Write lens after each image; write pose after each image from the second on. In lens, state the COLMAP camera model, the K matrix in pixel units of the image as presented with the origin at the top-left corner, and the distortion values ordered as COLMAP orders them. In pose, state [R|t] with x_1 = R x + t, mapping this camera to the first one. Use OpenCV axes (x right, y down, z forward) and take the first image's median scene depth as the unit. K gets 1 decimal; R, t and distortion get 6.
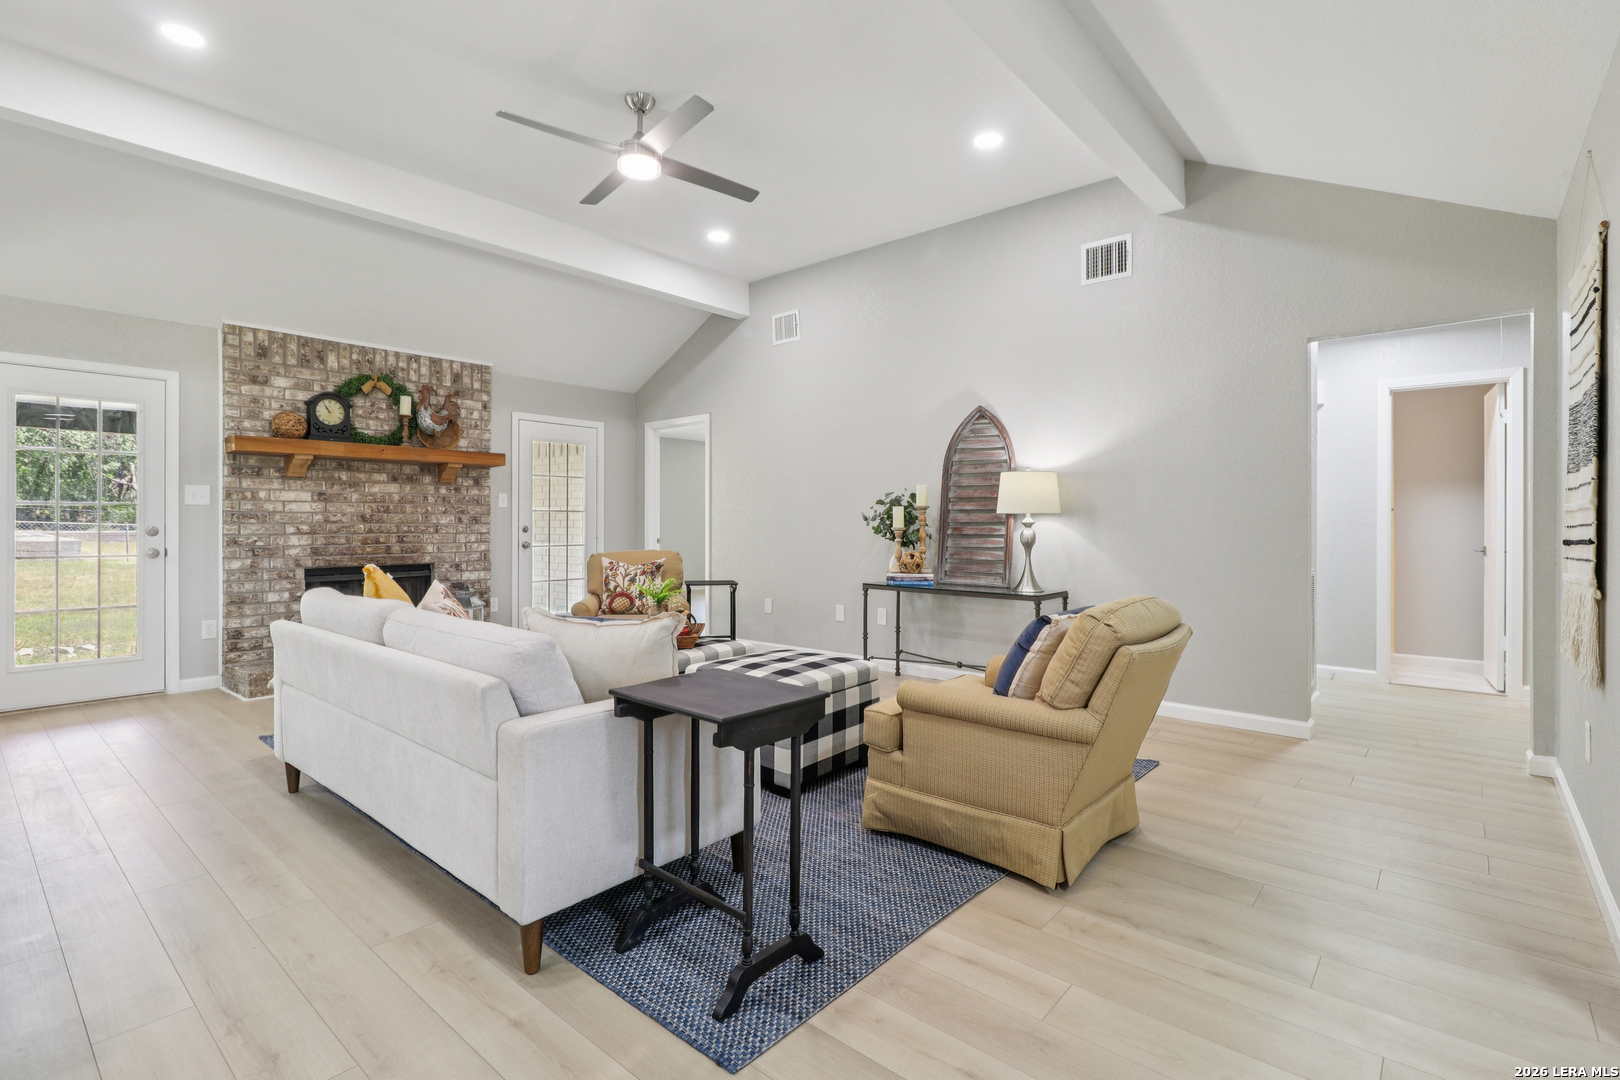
lens RADIAL K [[755.3, 0, 811.9], [0, 755.3, 526.8], [0, 0, 1]] dist [0.001784, -0.001833]
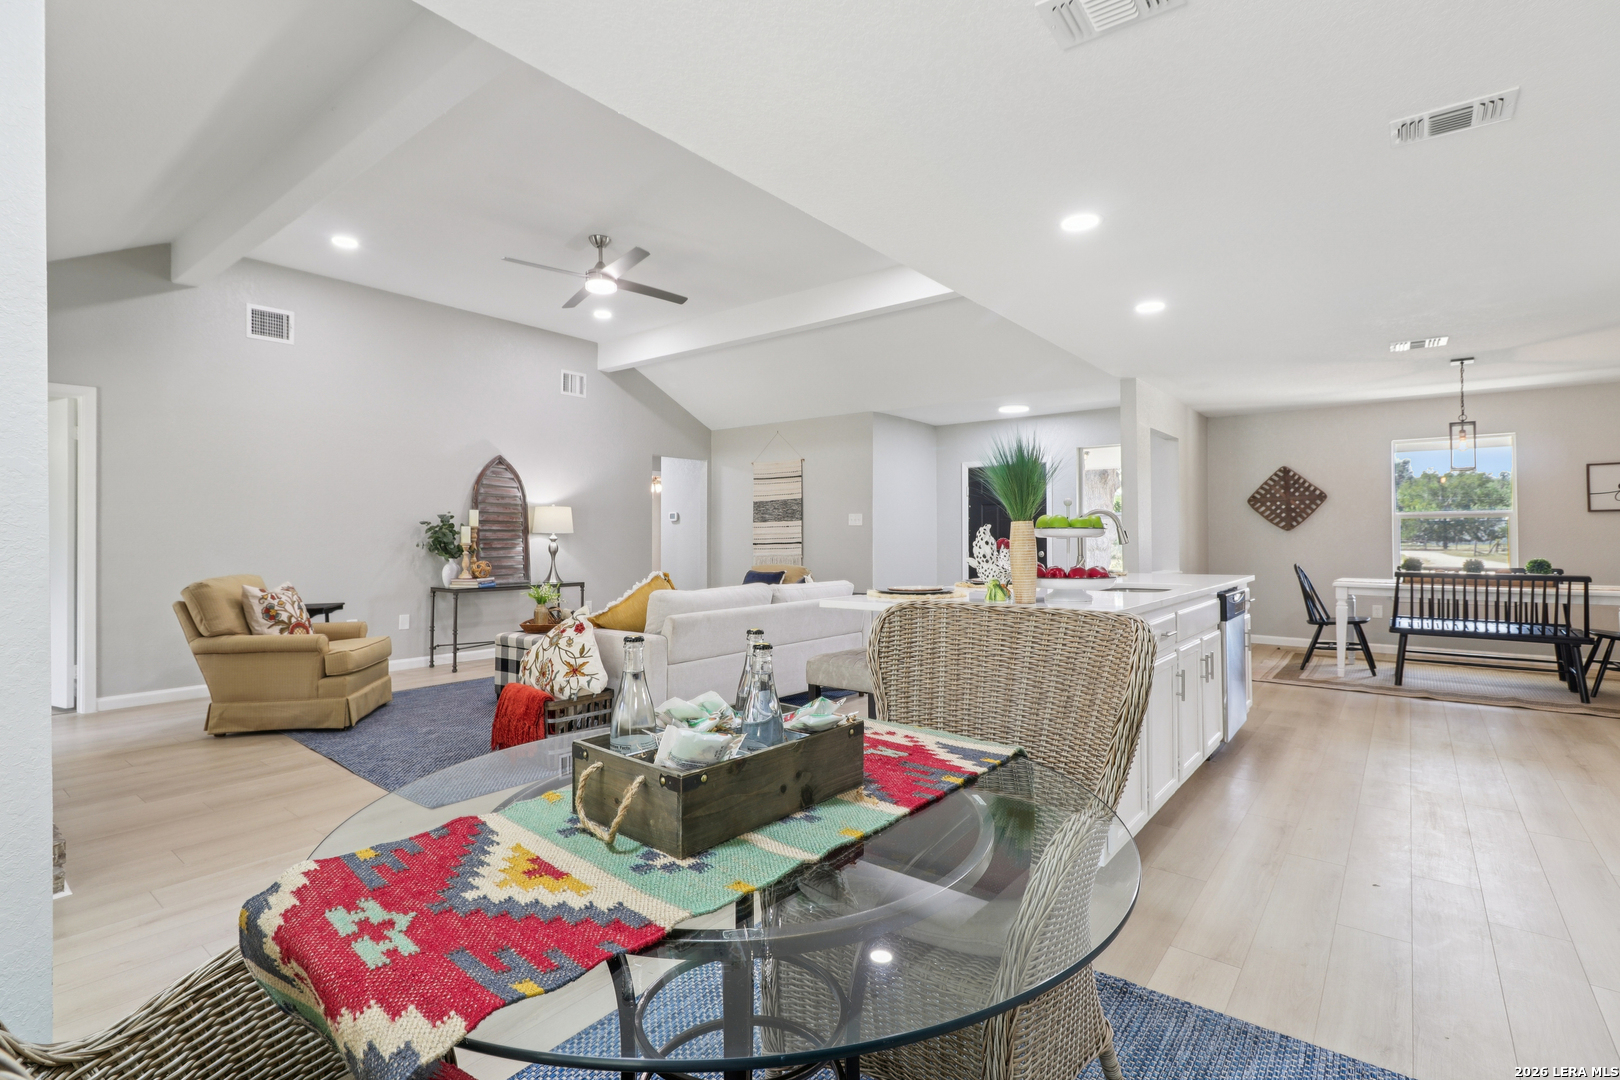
lens RADIAL K [[755.3, 0, 811.9], [0, 755.3, 526.8], [0, 0, 1]] dist [0.001784, -0.001833]
pose [[-0.041742, 0.012536, 0.999050, -1.141863], [0.008689, 0.999888, -0.012184, -0.005549], [-0.999091, 0.008172, -0.041846, 0.463946]]
